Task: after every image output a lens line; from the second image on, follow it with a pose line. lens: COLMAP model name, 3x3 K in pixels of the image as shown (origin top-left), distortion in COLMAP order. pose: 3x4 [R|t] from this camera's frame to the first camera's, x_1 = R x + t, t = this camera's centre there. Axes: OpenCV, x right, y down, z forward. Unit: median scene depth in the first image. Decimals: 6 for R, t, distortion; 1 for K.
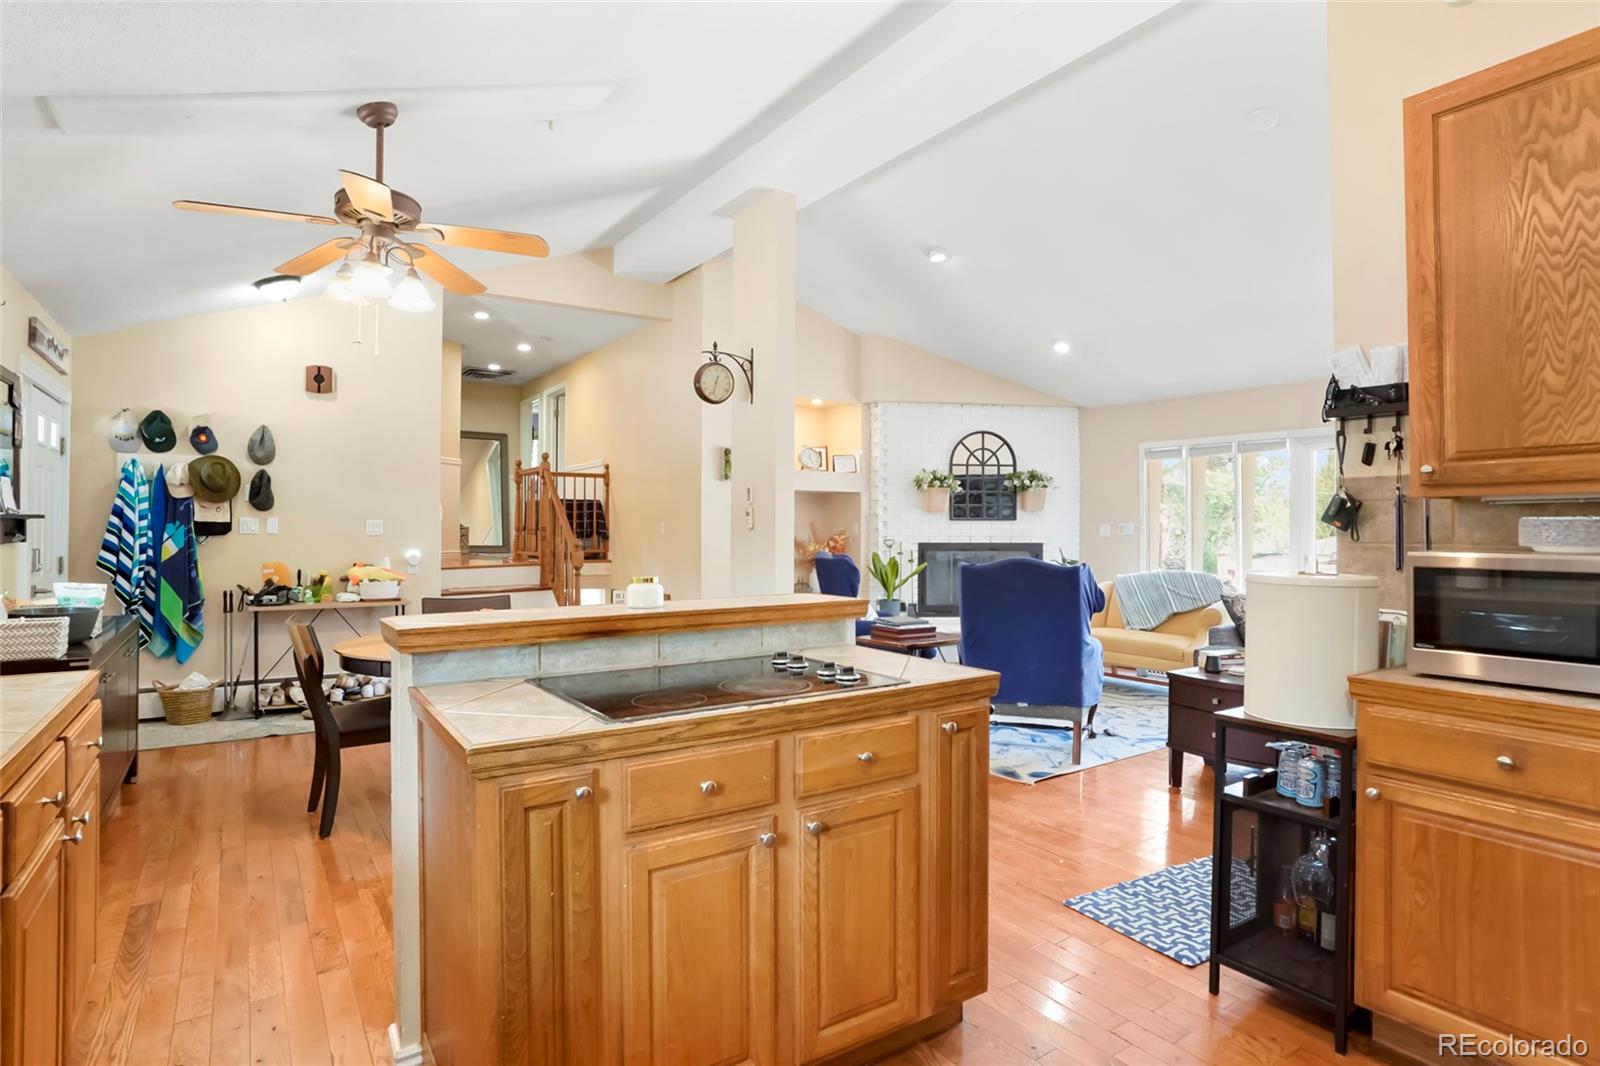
lens RADIAL K [[852.3, 0, 801.0], [0, 852.3, 521.3], [0, 0, 1]] dist [-0.030110, 0.001575]
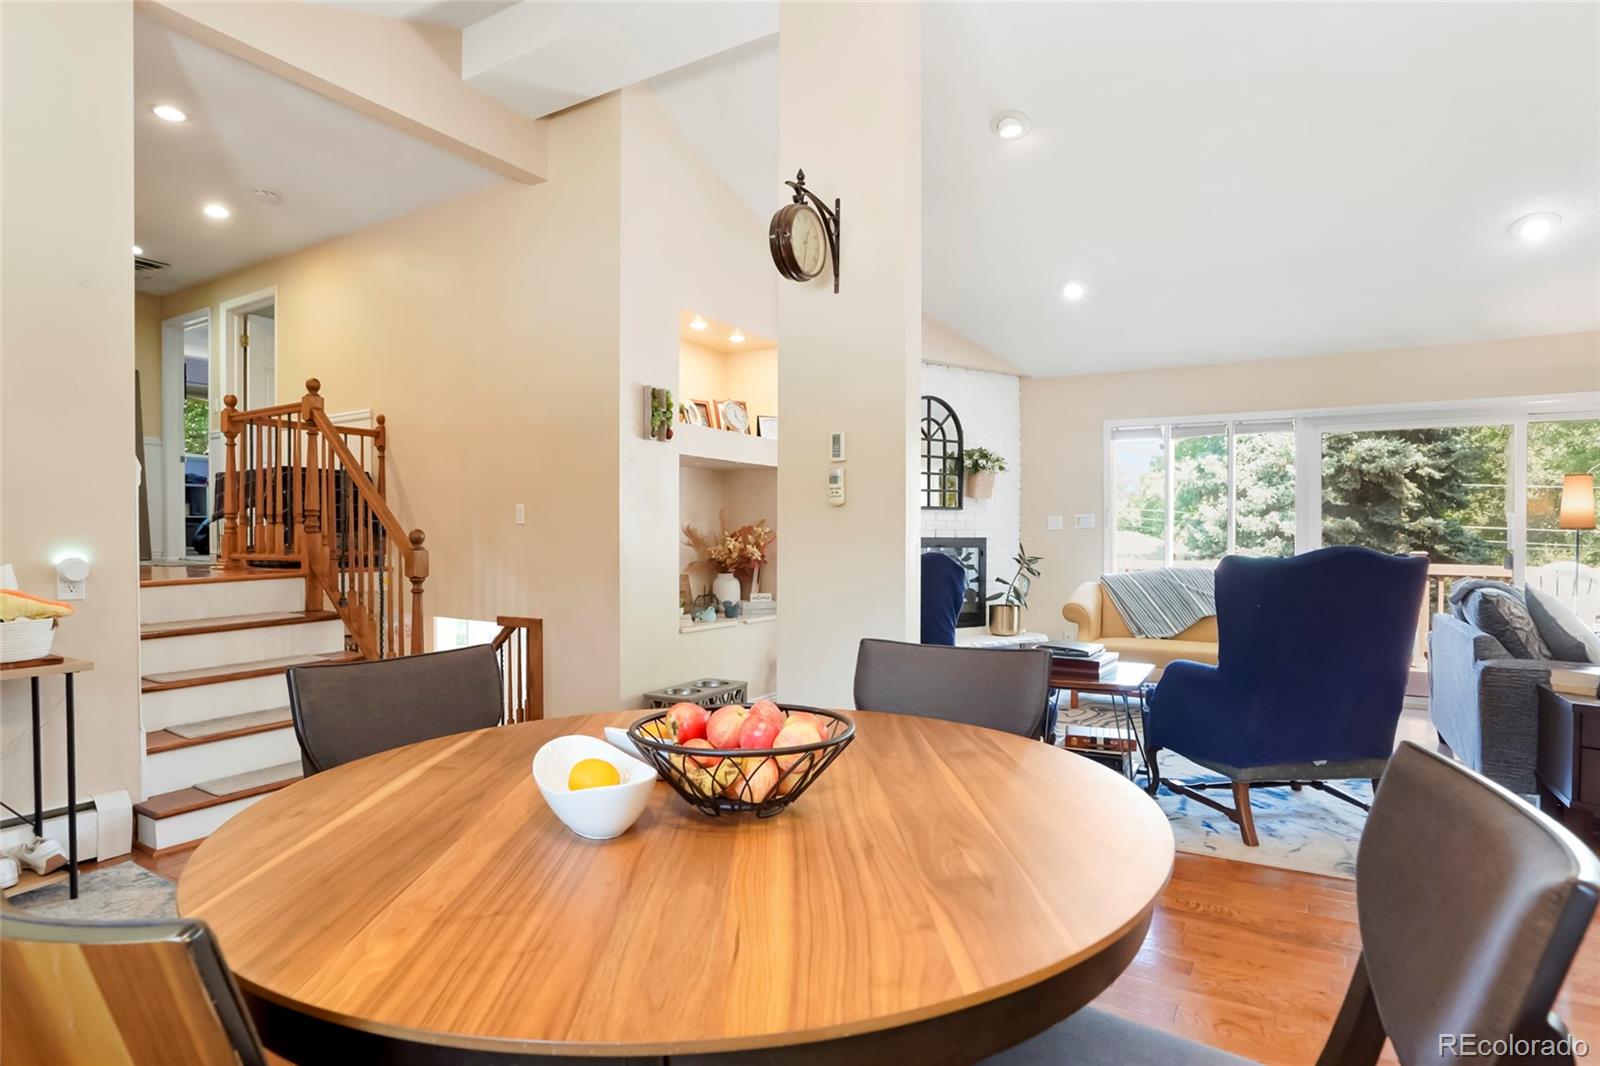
lens RADIAL K [[838.8, 0, 797.2], [0, 838.8, 554.1], [0, 0, 1]] dist [-0.028181, 0.000364]
pose [[0.907228, -0.009957, 0.420522, -0.242094], [-0.003097, 0.999535, 0.030349, 0.018546], [-0.420629, -0.028836, 0.906775, 0.358676]]
